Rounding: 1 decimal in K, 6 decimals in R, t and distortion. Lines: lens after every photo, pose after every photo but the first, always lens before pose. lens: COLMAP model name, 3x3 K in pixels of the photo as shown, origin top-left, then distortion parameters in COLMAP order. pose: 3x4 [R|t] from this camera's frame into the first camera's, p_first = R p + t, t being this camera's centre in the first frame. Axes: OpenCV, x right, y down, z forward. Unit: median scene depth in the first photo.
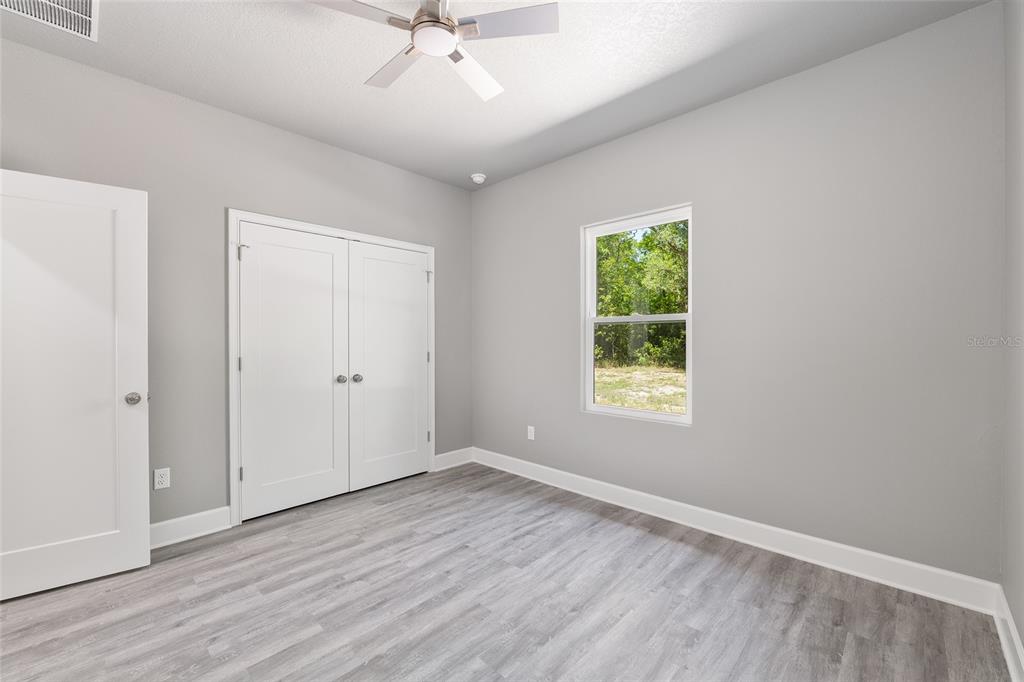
lens RADIAL K [[421.4, 0, 508.6], [0, 421.4, 341.9], [0, 0, 1]] dist [-0.008988, -0.000305]
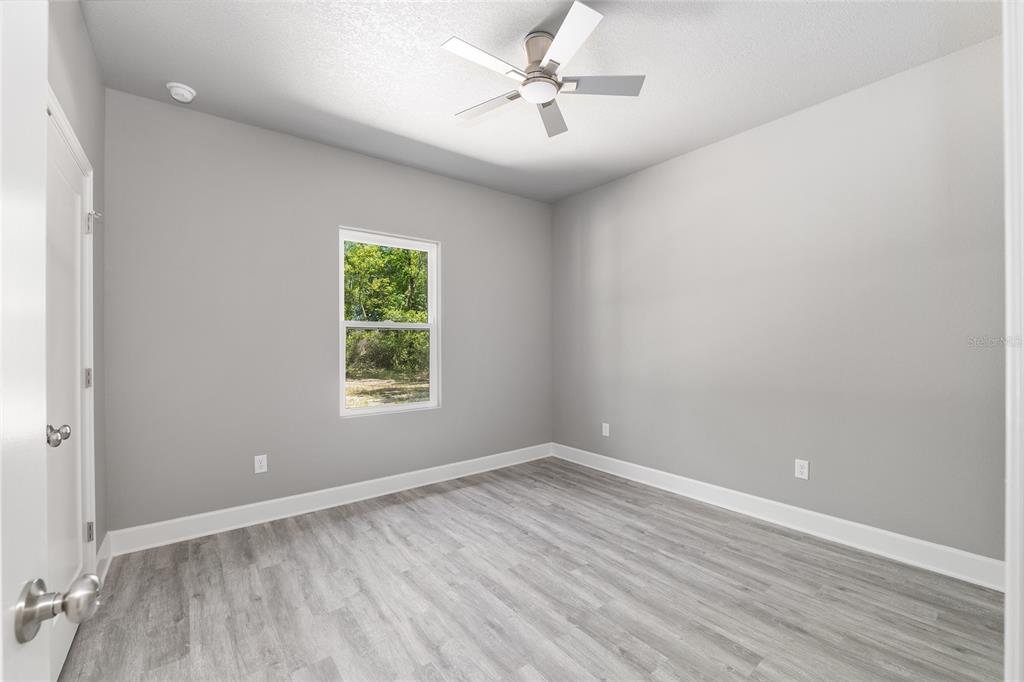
lens RADIAL K [[421.4, 0, 508.6], [0, 421.4, 341.9], [0, 0, 1]] dist [-0.008988, -0.000305]
pose [[0.144447, 0.002506, 0.989509, -0.871239], [0.010961, 0.999931, -0.004133, 0.001151], [-0.989452, 0.011443, 0.144409, 0.589594]]
